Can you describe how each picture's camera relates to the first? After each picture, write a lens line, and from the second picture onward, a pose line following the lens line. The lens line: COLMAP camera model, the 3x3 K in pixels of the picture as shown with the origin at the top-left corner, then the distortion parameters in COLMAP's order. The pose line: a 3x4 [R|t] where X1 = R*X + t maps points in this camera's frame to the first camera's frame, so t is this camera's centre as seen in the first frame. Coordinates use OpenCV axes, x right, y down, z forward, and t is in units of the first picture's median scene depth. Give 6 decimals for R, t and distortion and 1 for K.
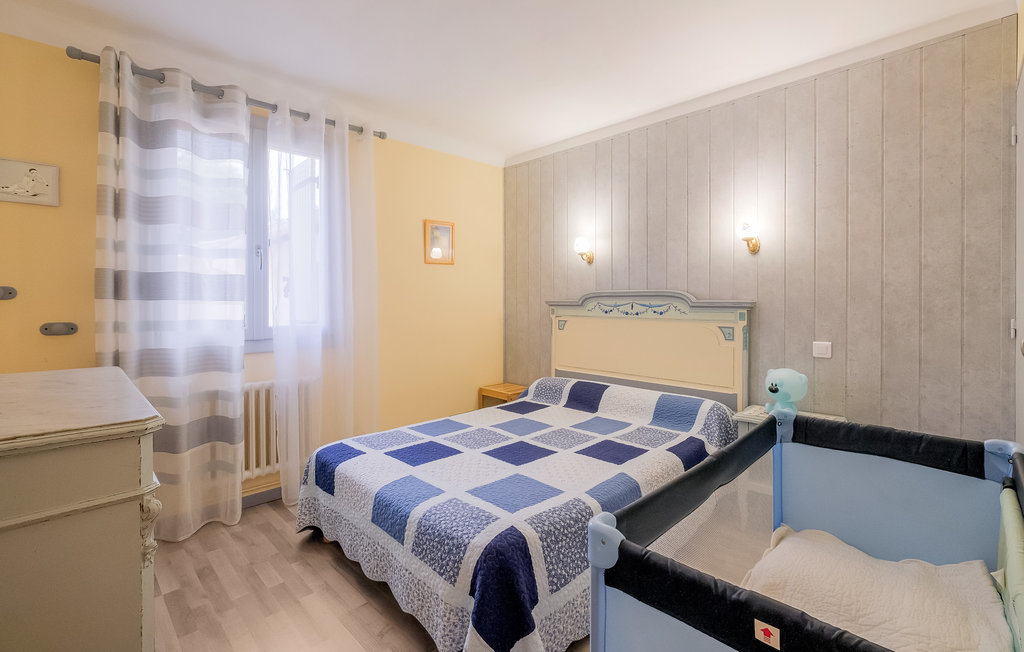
lens RADIAL K [[457.9, 0, 503.9], [0, 457.9, 313.7], [0, 0, 1]] dist [-0.002039, -0.000040]
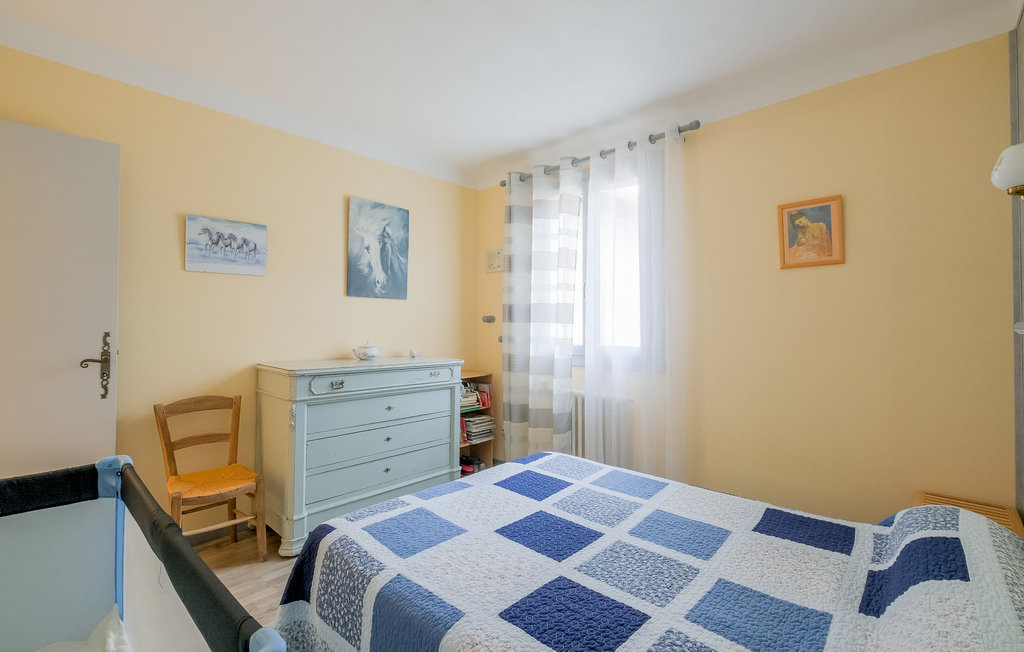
lens RADIAL K [[457.9, 0, 503.9], [0, 457.9, 313.7], [0, 0, 1]] dist [-0.002039, -0.000040]
pose [[0.051113, -0.004005, -0.998685, 0.730152], [-0.021204, 0.999762, -0.005094, -0.047374], [0.998468, 0.021437, 0.051016, 0.826870]]
